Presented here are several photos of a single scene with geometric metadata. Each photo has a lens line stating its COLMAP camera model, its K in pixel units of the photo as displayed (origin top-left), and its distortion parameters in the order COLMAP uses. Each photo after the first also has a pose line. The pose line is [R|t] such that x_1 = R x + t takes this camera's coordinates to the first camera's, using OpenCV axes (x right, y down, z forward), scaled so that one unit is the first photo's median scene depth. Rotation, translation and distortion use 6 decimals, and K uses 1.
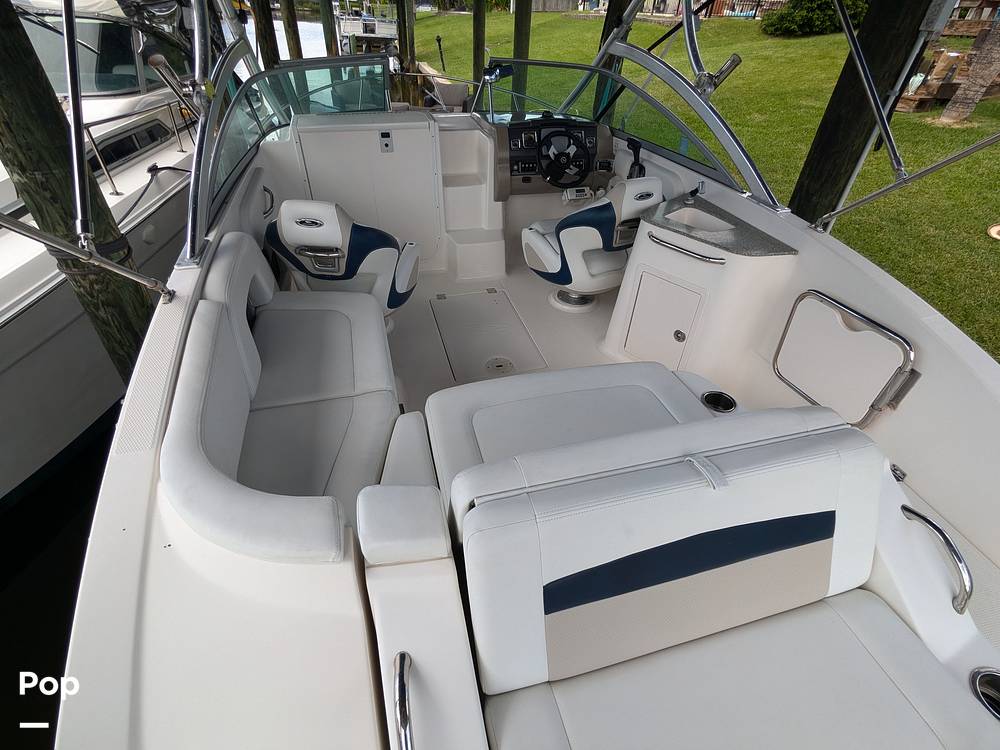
lens RADIAL K [[474.3, 0, 500.0], [0, 474.3, 375.0], [0, 0, 1]] dist [-0.005299, 0.000780]
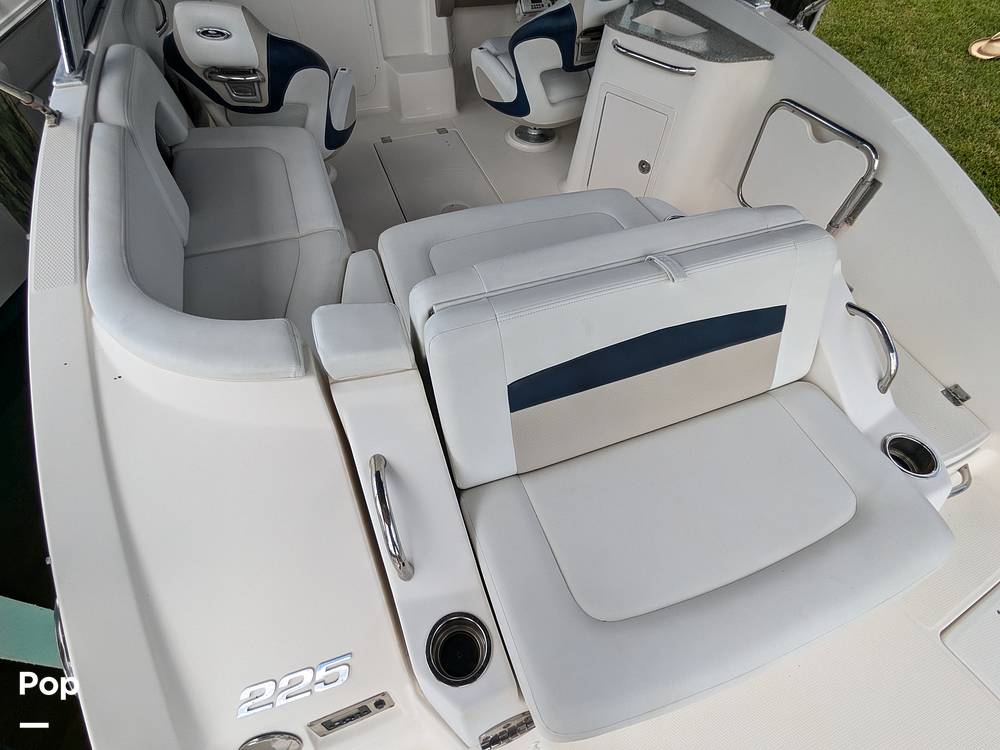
lens RADIAL K [[474.3, 0, 500.0], [0, 474.3, 375.0], [0, 0, 1]] dist [-0.005299, 0.000780]
pose [[0.995664, -0.069796, 0.061491, 0.005849], [0.051393, 0.963760, 0.261773, 0.066390], [-0.077533, -0.257478, 0.963169, 0.006194]]
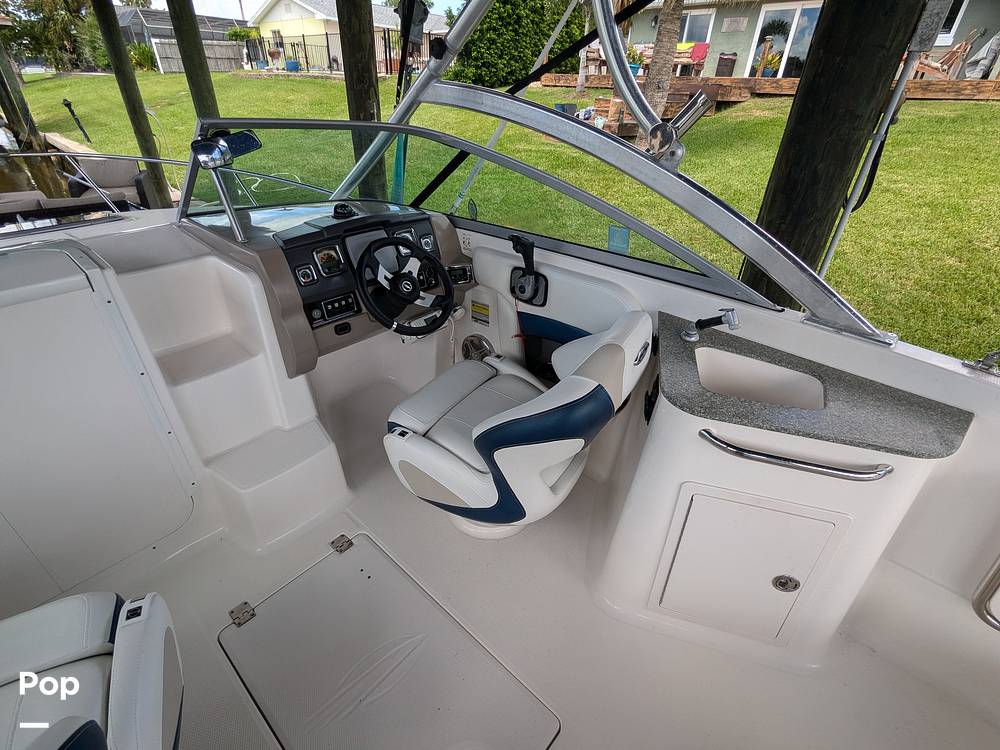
lens RADIAL K [[466.0, 0, 500.0], [0, 466.0, 375.0], [0, 0, 1]] dist [-0.003223, -0.000595]
pose [[0.840748, -0.294345, 0.454427, -0.083127], [0.329987, 0.943985, 0.000929, -0.497928], [-0.429245, 0.149174, 0.890784, 0.749353]]
